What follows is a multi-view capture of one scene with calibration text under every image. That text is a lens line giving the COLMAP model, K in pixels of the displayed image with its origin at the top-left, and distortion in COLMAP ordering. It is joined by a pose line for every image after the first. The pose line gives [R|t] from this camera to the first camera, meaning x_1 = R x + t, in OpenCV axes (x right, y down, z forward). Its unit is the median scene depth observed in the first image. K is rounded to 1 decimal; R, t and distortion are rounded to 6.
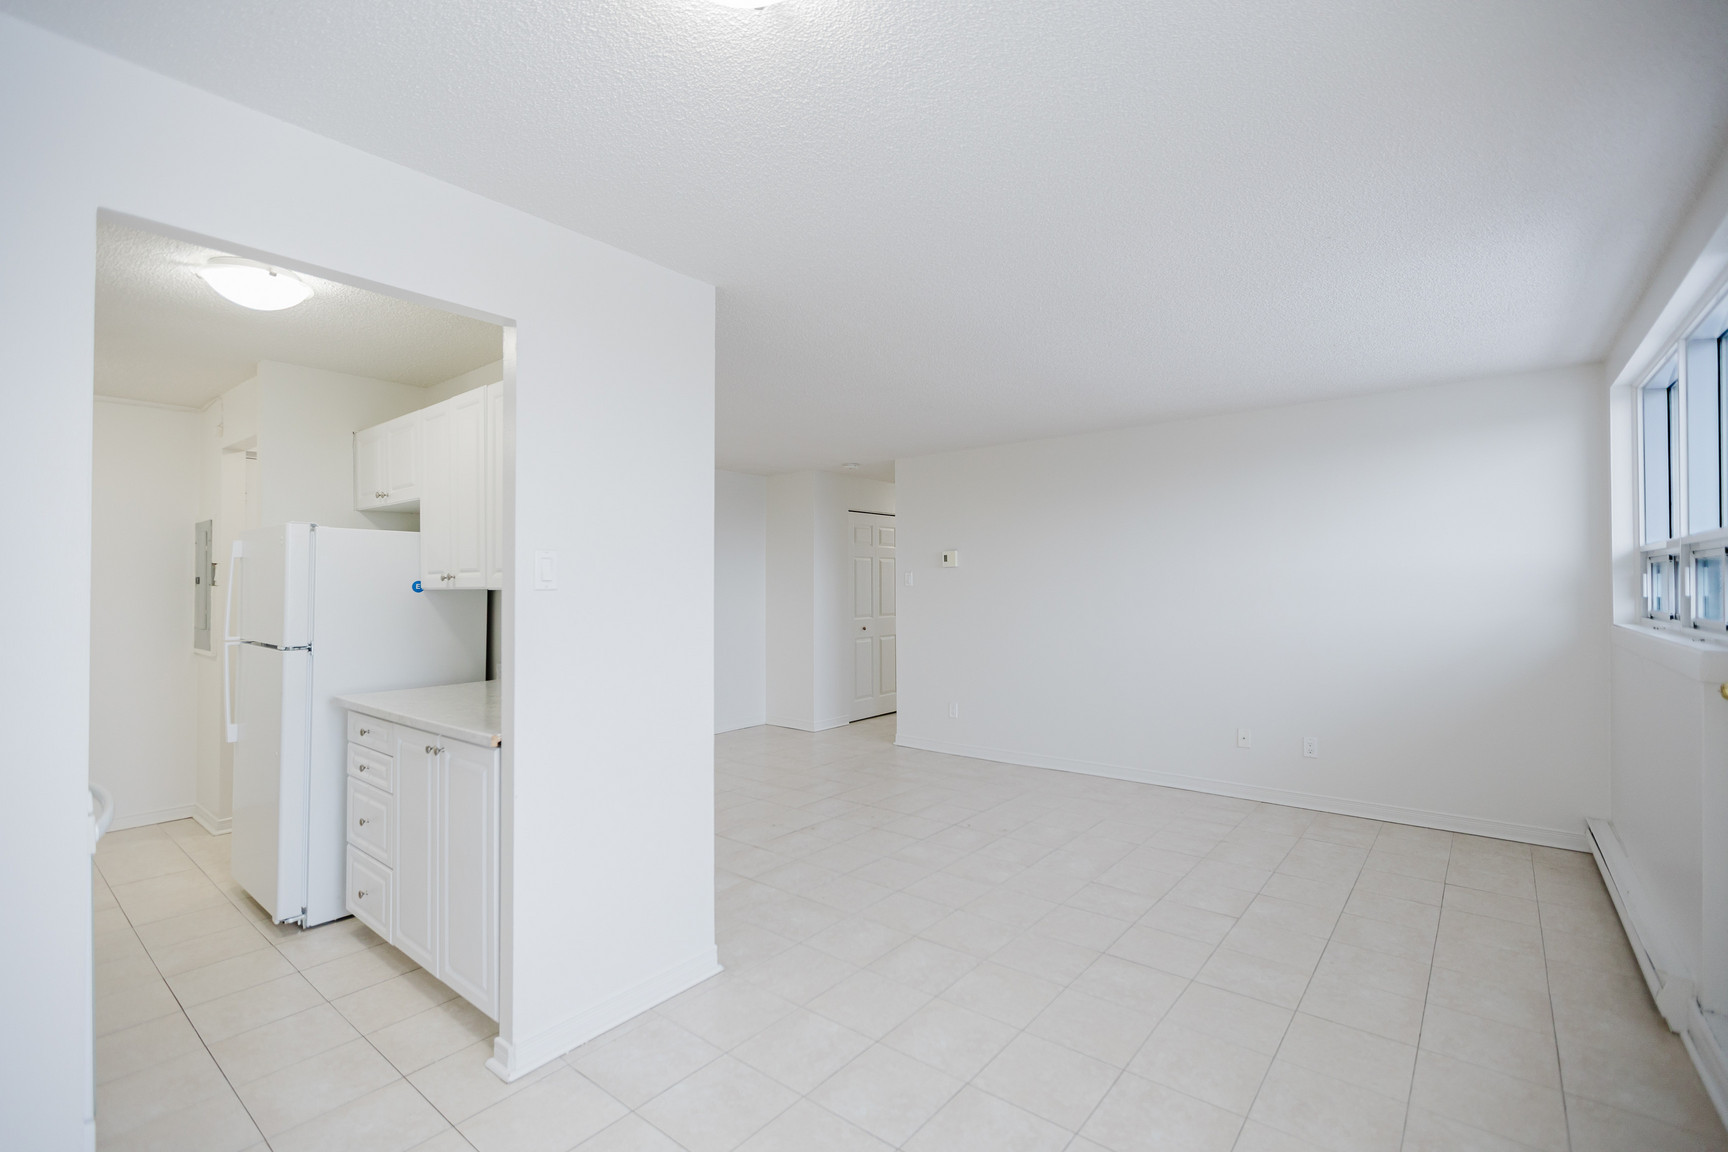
lens RADIAL K [[764.7, 0, 867.4], [0, 764.7, 571.6], [0, 0, 1]] dist [0.000189, -0.000801]
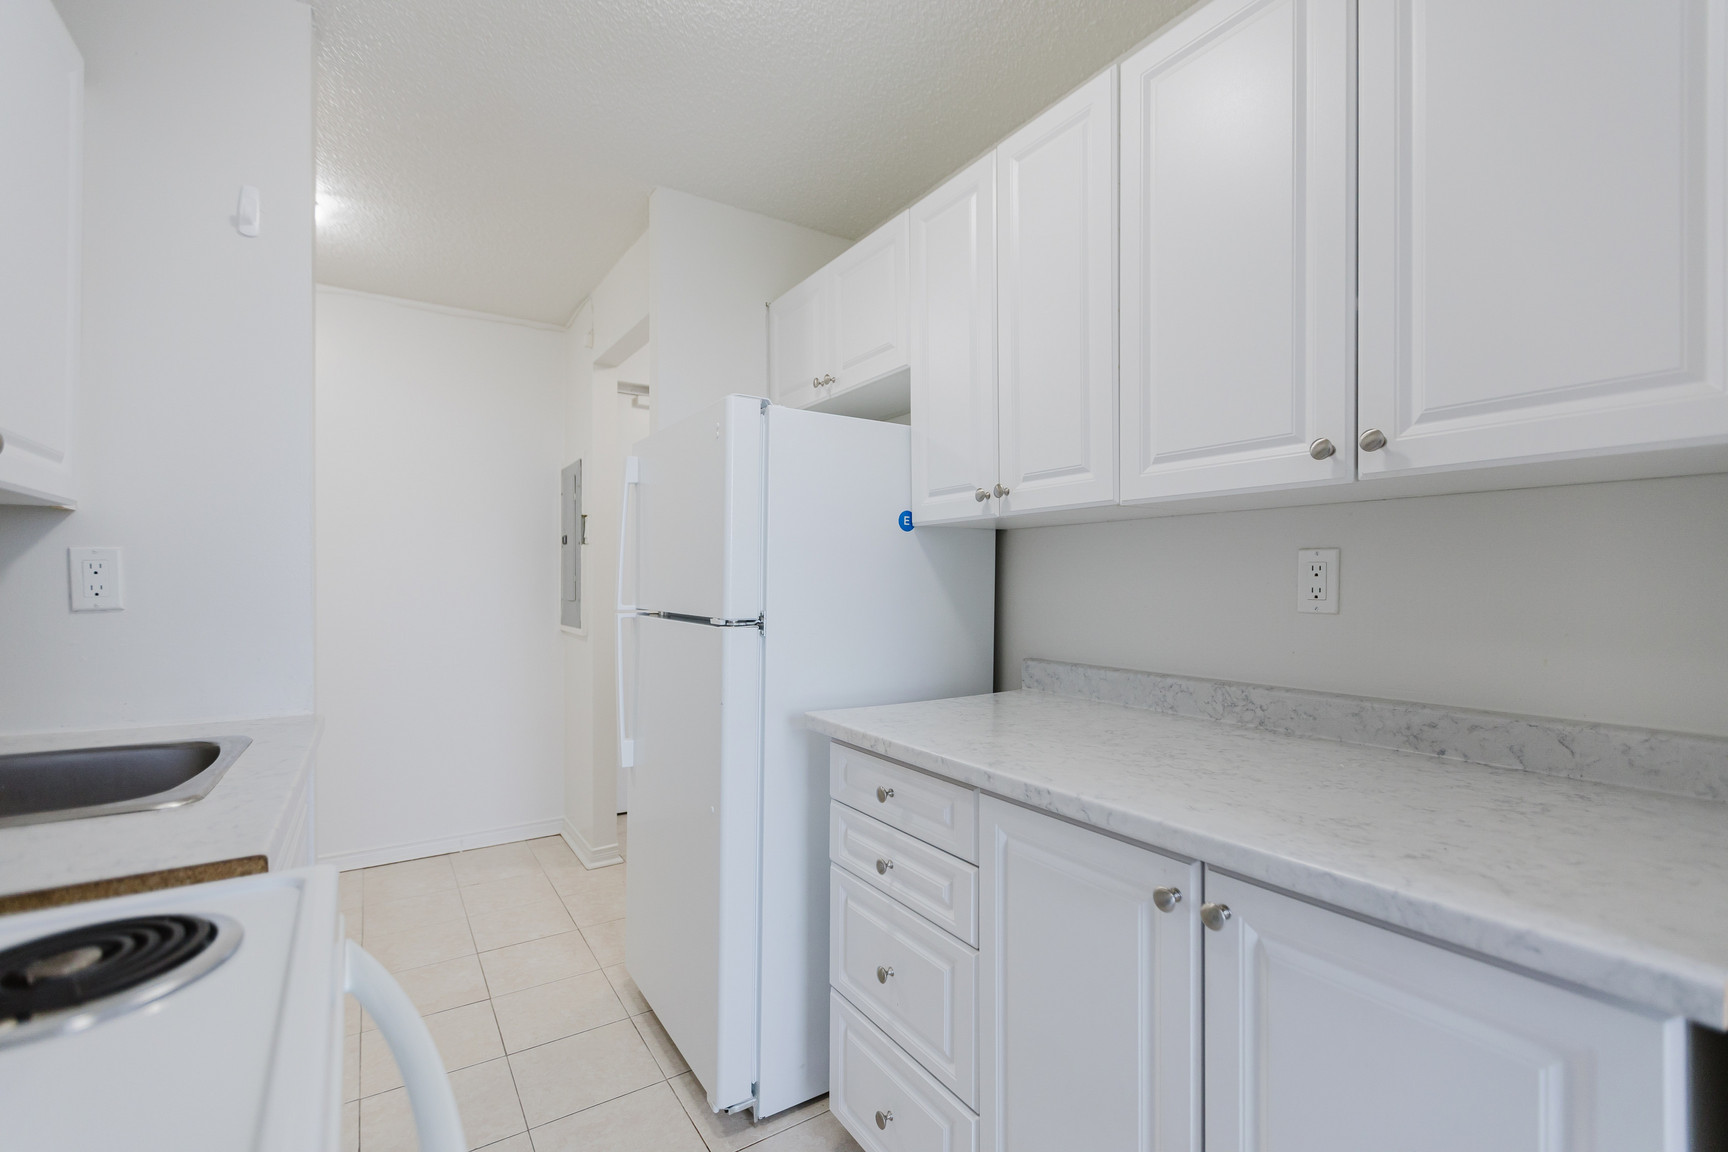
lens RADIAL K [[764.7, 0, 860.1], [0, 764.7, 580.2], [0, 0, 1]] dist [0.000189, -0.000801]
pose [[0.949775, 0.004567, -0.312901, -0.444046], [0.000425, 0.999874, 0.015882, 0.054357], [0.312934, -0.015217, 0.949653, 0.450586]]
